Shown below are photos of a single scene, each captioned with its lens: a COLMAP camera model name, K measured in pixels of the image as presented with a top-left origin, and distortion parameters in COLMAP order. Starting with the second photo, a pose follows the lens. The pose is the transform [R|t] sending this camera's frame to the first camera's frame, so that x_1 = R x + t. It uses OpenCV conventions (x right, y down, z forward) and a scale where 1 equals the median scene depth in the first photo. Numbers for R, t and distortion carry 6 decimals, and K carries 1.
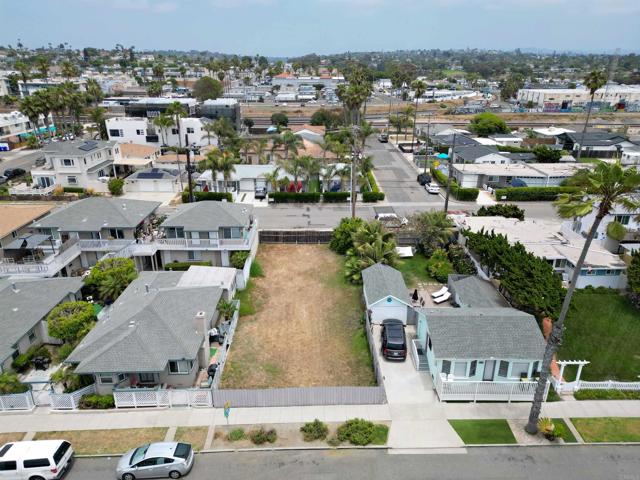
lens RADIAL K [[445.0, 0, 320.0], [0, 445.0, 240.0], [0, 0, 1]] dist [0.075570, -0.069536]
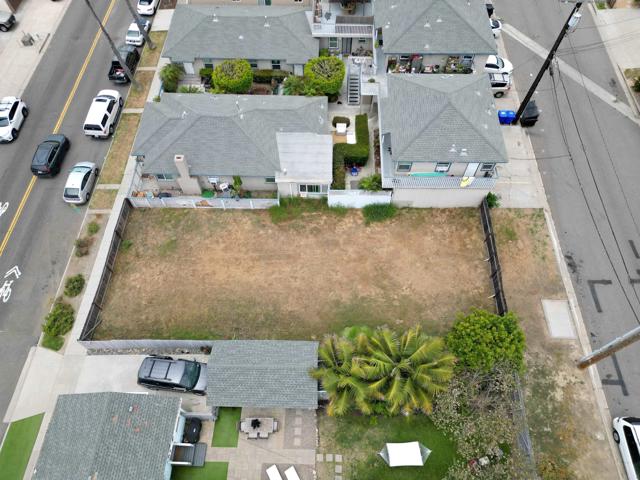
lens RADIAL K [[445.0, 0, 320.0], [0, 445.0, 240.0], [0, 0, 1]] dist [0.075570, -0.069536]
pose [[-0.033953, 0.863735, -0.502802, 0.216215], [-0.369369, 0.456627, 0.809357, -0.383011], [0.928662, 0.213199, 0.303533, 0.589196]]
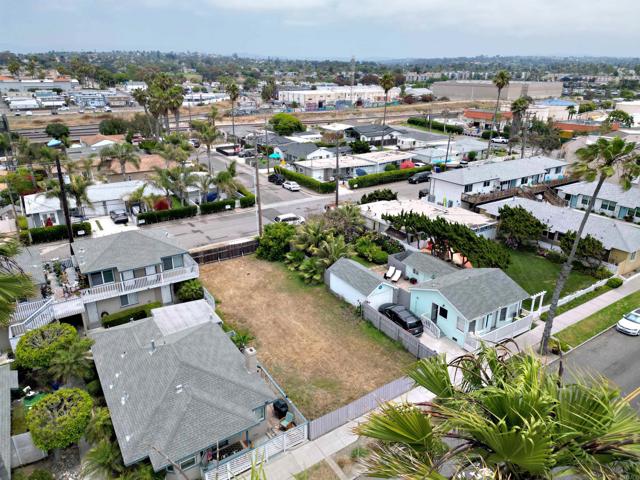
lens RADIAL K [[445.0, 0, 320.0], [0, 445.0, 240.0], [0, 0, 1]] dist [0.075570, -0.069536]
pose [[0.845803, -0.190275, 0.498411, -0.314834], [0.192916, 0.980099, 0.046788, -0.036179], [-0.497395, 0.056578, 0.865677, 0.091712]]
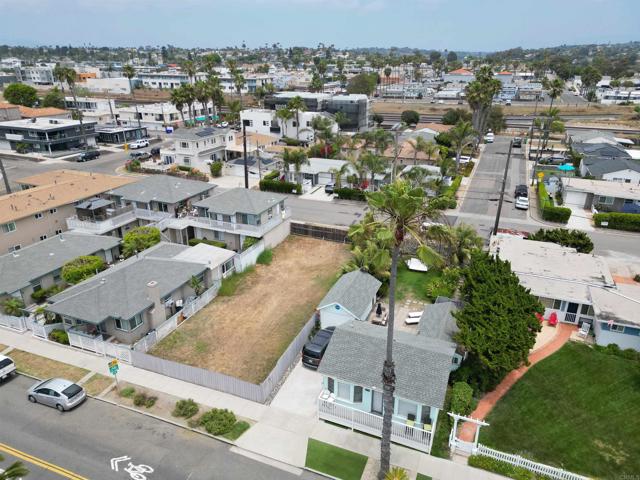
lens RADIAL K [[445.0, 0, 320.0], [0, 445.0, 240.0], [0, 0, 1]] dist [0.075570, -0.069536]
pose [[0.917981, 0.147292, -0.368262, 0.296867], [-0.144530, 0.988873, 0.035240, -0.024410], [0.369354, 0.020875, 0.929054, 0.061689]]
